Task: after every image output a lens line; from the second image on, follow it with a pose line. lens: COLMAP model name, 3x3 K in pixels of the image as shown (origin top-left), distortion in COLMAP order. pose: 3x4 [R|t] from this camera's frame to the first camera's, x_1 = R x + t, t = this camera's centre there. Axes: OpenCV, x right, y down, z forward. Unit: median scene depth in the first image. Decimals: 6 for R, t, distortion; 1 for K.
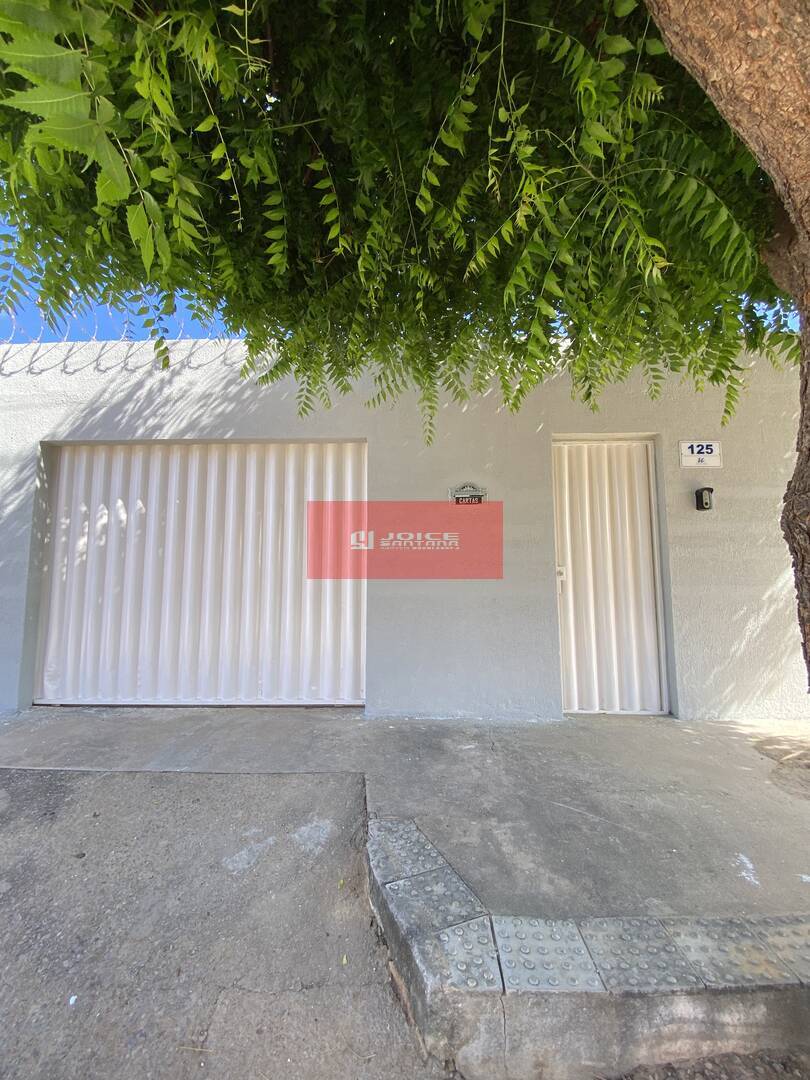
lens RADIAL K [[439.7, 0, 401.4], [0, 439.7, 542.4], [0, 0, 1]] dist [0.011859, -0.016077]
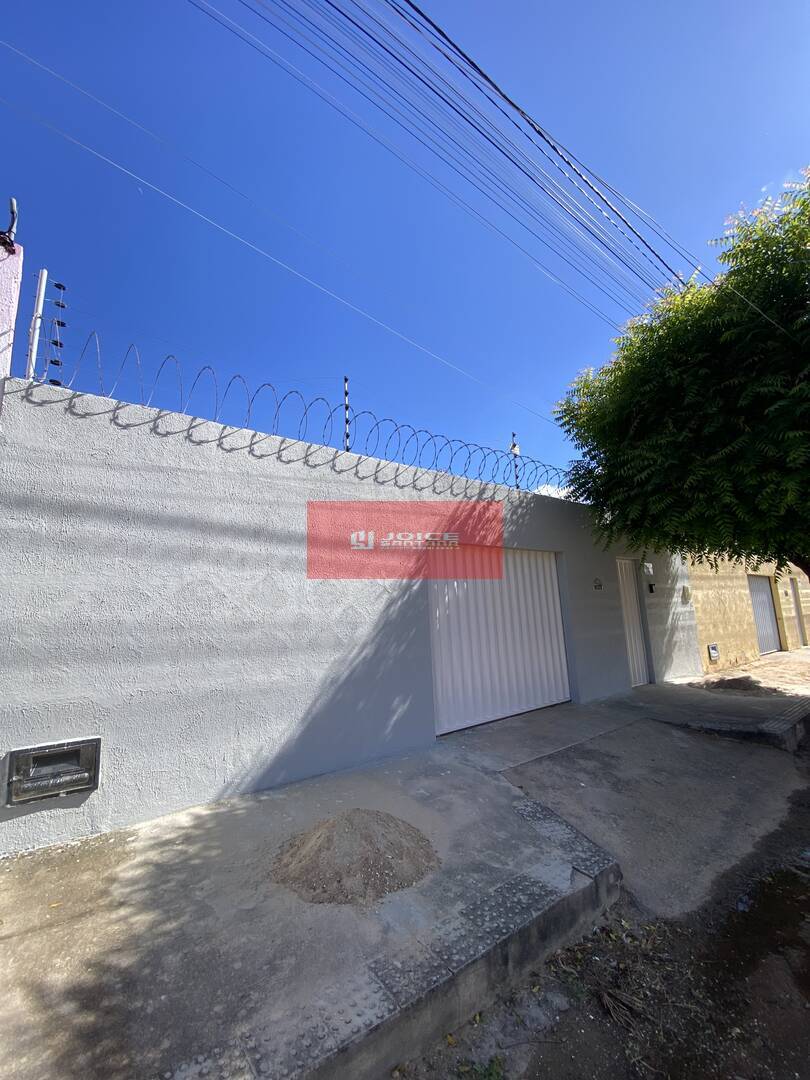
lens RADIAL K [[439.7, 0, 403.4], [0, 439.7, 529.5], [0, 0, 1]] dist [0.011859, -0.016077]
pose [[0.776235, 0.090805, 0.623869, -1.915286], [-0.018634, 0.992445, -0.121267, -0.101002], [-0.630168, 0.082506, 0.772063, -0.028061]]
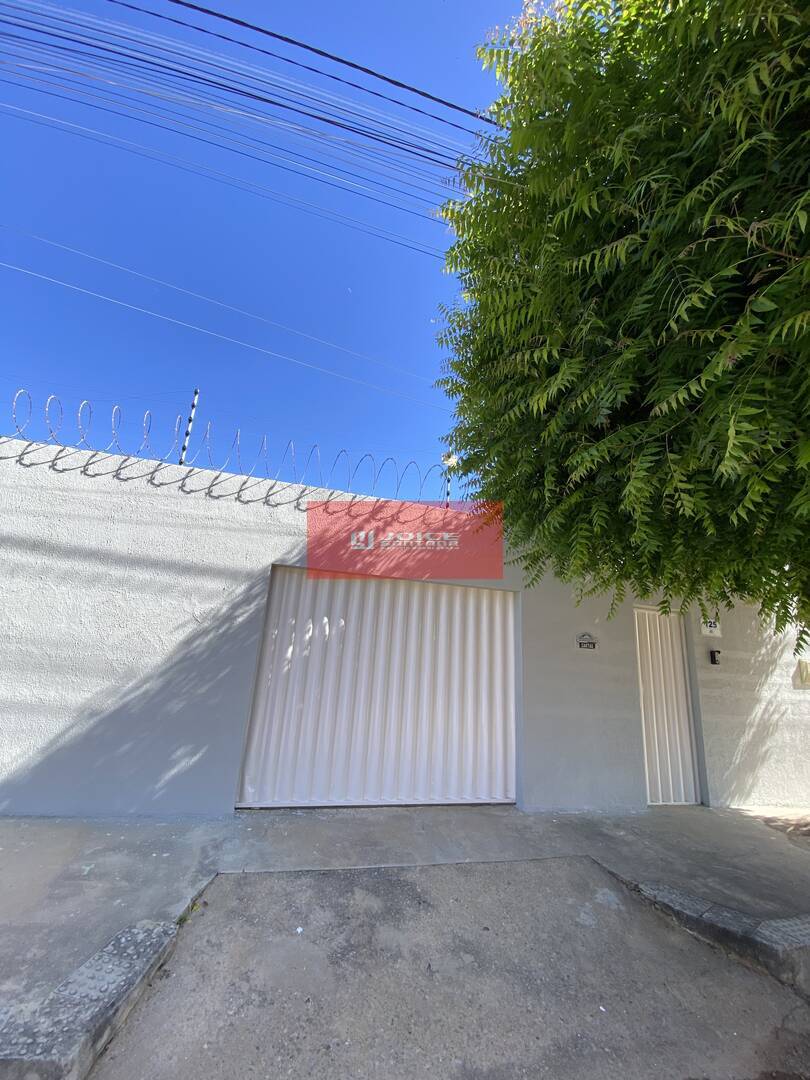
lens RADIAL K [[439.7, 0, 405.5], [0, 439.7, 536.4], [0, 0, 1]] dist [0.011859, -0.016077]
pose [[0.952263, 0.142539, 0.269959, -0.887580], [-0.093544, 0.978006, -0.186422, -0.125569], [-0.290594, 0.152270, 0.944653, -0.249368]]
